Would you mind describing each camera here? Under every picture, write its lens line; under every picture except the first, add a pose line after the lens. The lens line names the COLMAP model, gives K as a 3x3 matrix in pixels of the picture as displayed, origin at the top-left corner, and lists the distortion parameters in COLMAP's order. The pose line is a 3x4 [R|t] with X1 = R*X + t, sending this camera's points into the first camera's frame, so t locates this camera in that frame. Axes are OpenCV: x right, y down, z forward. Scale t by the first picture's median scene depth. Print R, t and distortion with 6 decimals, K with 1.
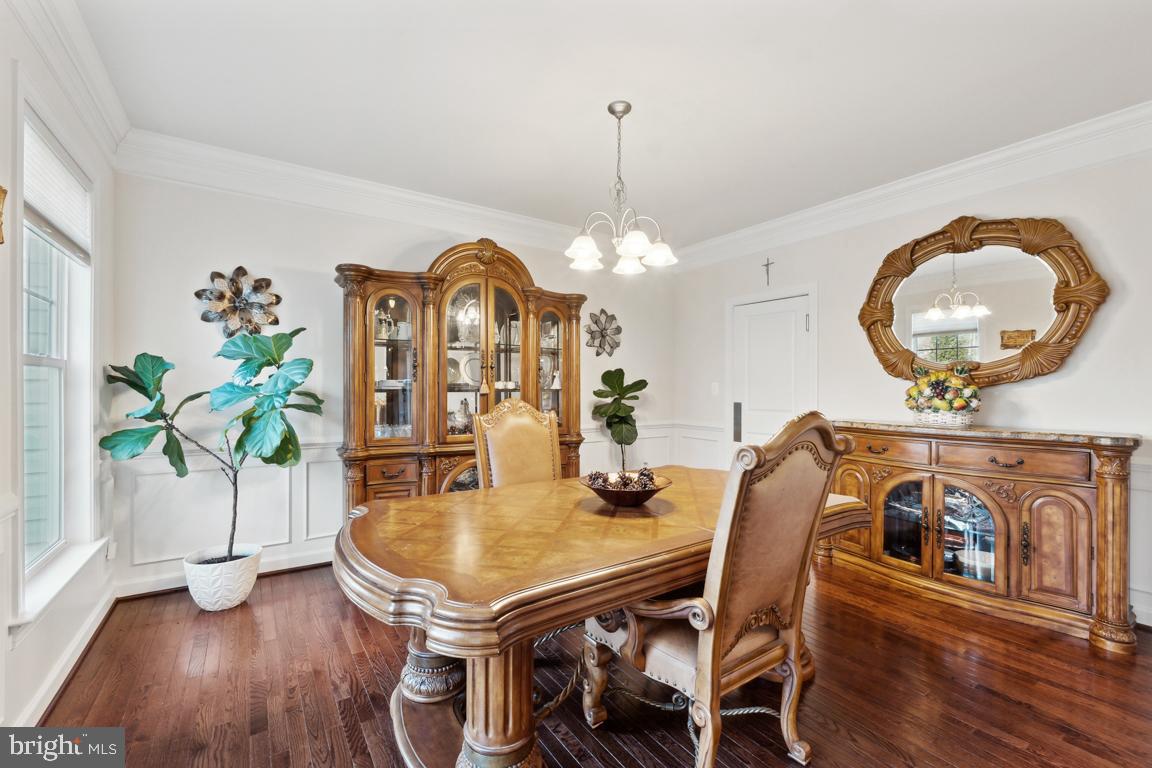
lens RADIAL K [[484.6, 0, 573.2], [0, 484.6, 387.5], [0, 0, 1]] dist [-0.017453, -0.000020]
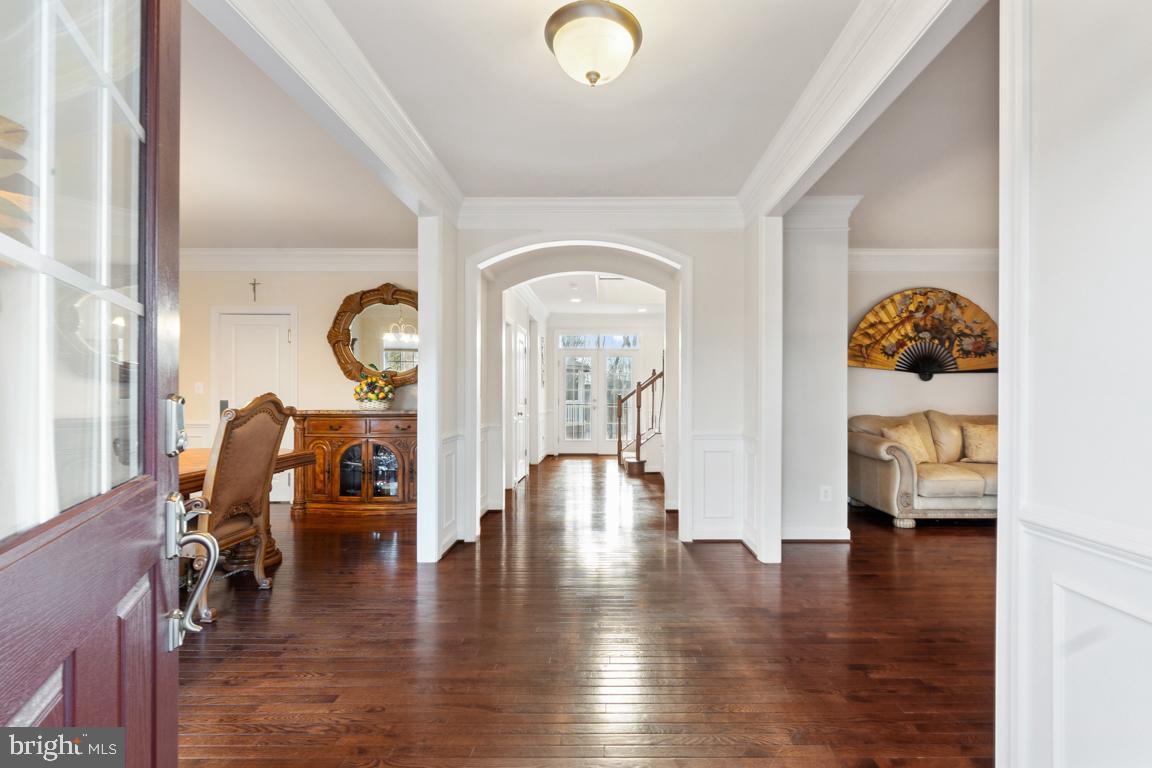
lens RADIAL K [[507.8, 0, 611.2], [0, 507.8, 392.7], [0, 0, 1]] dist [0.003533, -0.000213]
pose [[0.558457, 0.001161, 0.829533, -0.226132], [0.000579, 0.999998, -0.001789, 0.026232], [-0.829534, 0.001480, 0.558455, -0.664326]]
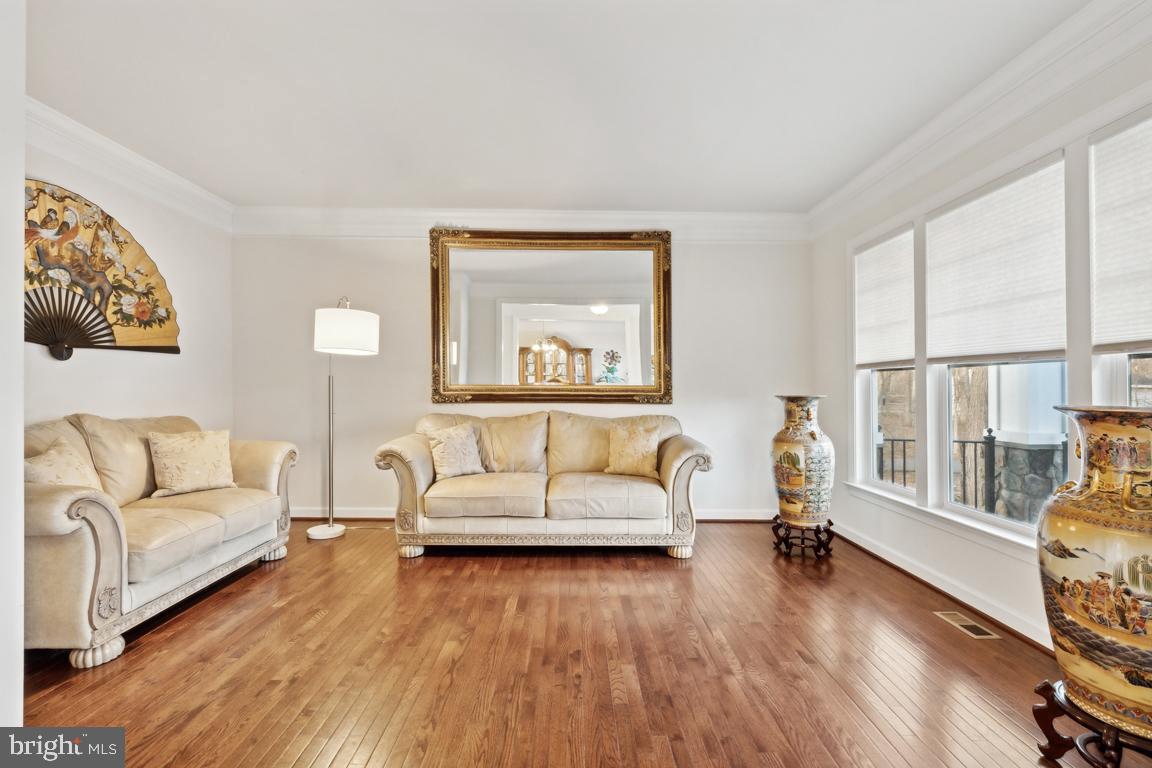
lens RADIAL K [[507.8, 0, 578.0], [0, 507.8, 385.8], [0, 0, 1]] dist [0.003533, -0.000213]
pose [[-0.836615, -0.011079, 0.547679, 0.590627], [-0.009522, 0.999939, 0.005682, 0.014915], [-0.547708, -0.000461, -0.836669, -0.278214]]
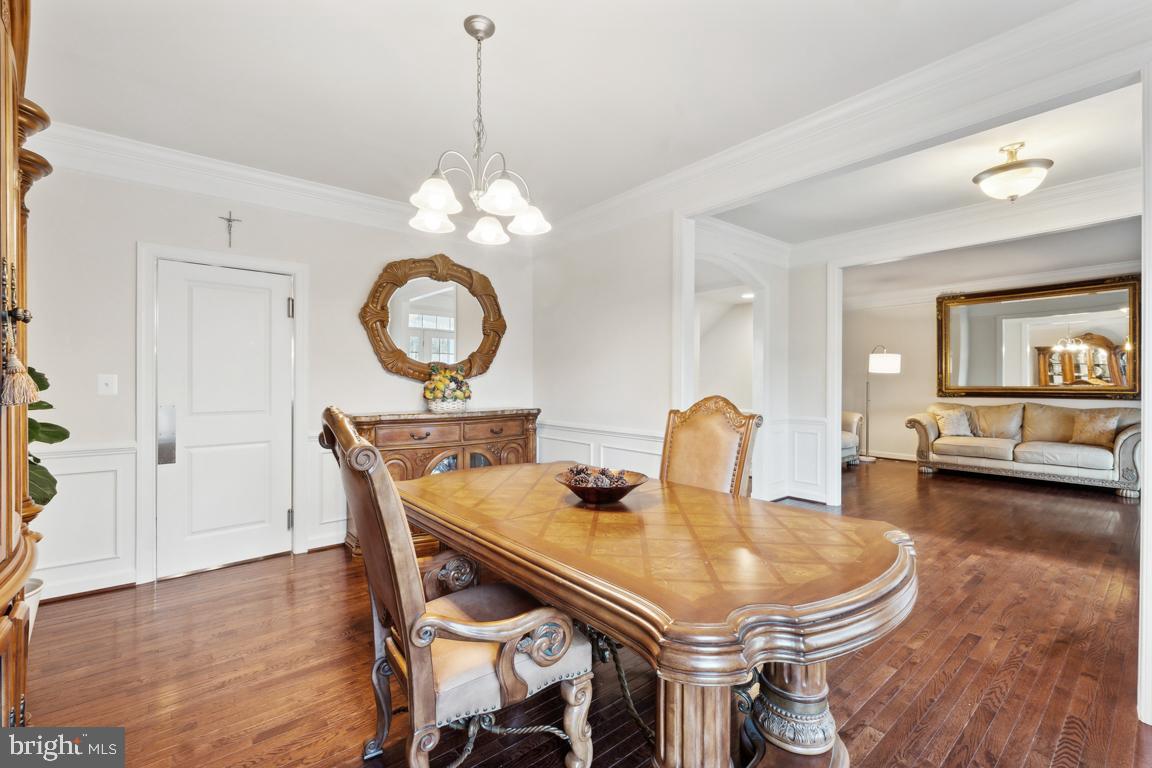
lens RADIAL K [[507.8, 0, 570.4], [0, 507.8, 390.1], [0, 0, 1]] dist [0.003533, -0.000213]
pose [[-0.087776, -0.015912, 0.996013, -0.680656], [0.000374, 0.999872, 0.016007, -0.001131], [-0.996140, 0.001777, -0.087759, 0.826383]]
